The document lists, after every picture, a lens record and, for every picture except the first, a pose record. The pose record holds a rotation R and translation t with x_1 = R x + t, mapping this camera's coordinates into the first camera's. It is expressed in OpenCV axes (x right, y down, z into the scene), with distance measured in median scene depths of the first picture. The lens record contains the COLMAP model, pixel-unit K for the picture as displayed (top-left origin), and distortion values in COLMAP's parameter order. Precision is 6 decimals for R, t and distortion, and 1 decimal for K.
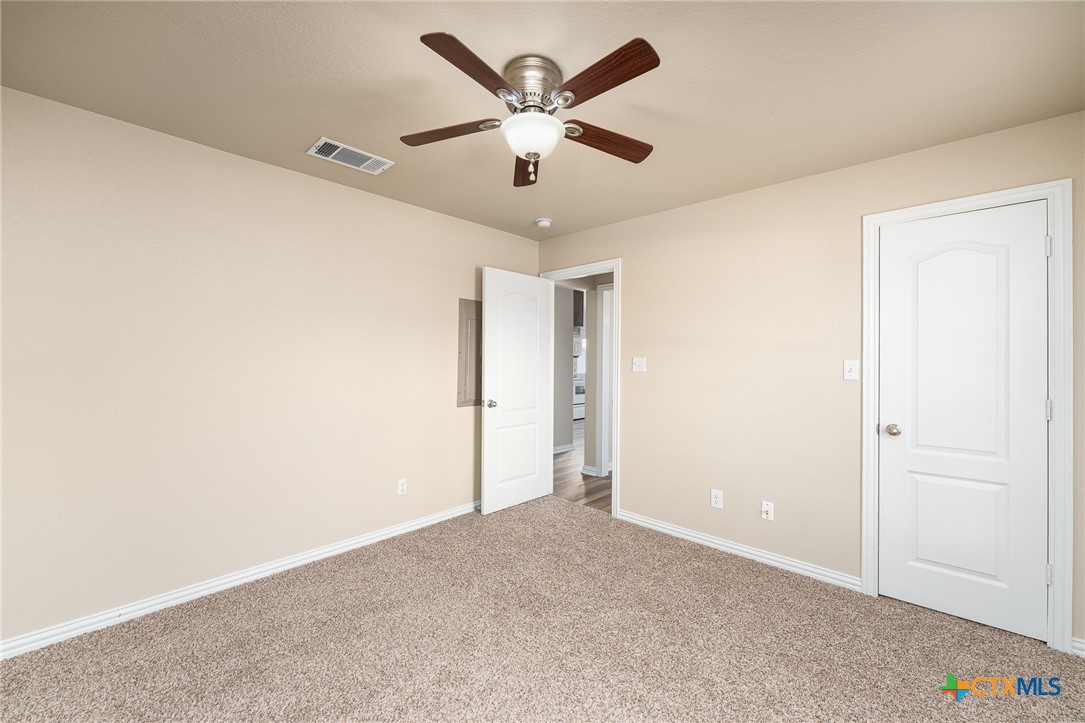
lens RADIAL K [[434.4, 0, 538.7], [0, 434.4, 358.7], [0, 0, 1]] dist [-0.003168, -0.000062]
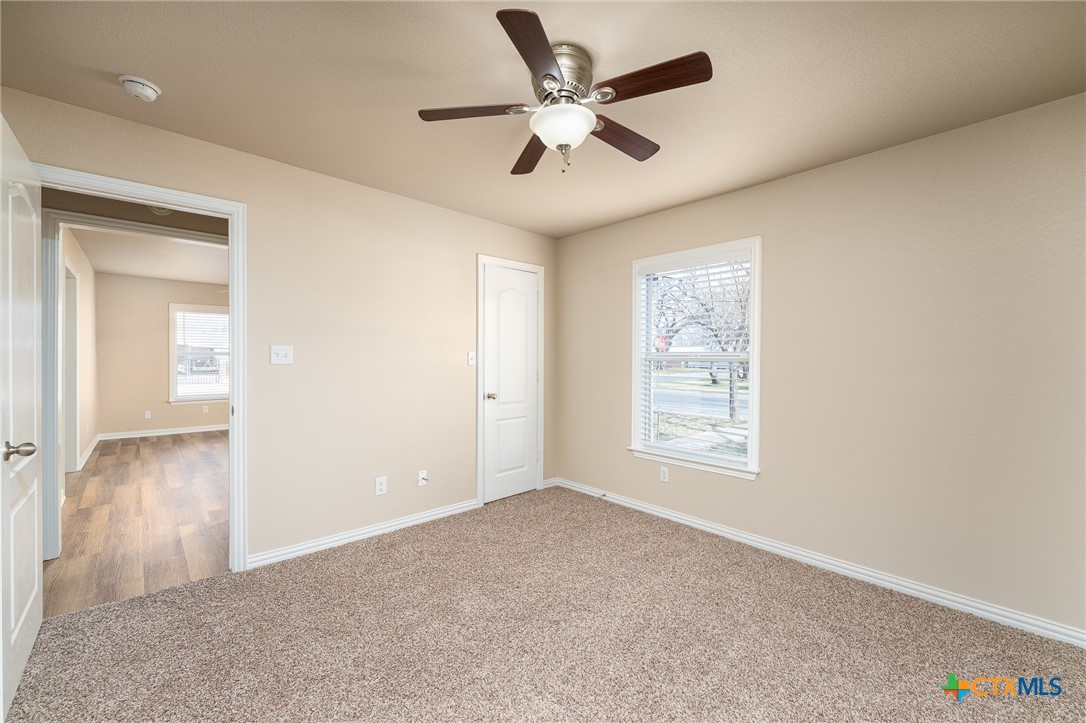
lens RADIAL K [[434.8, 0, 539.2], [0, 434.8, 358.7], [0, 0, 1]] dist [-0.003168, -0.000062]
pose [[0.064543, -0.020510, 0.997704, -0.706800], [-0.021418, 0.999530, 0.021934, -0.009435], [-0.997685, -0.022784, 0.064074, 0.689949]]
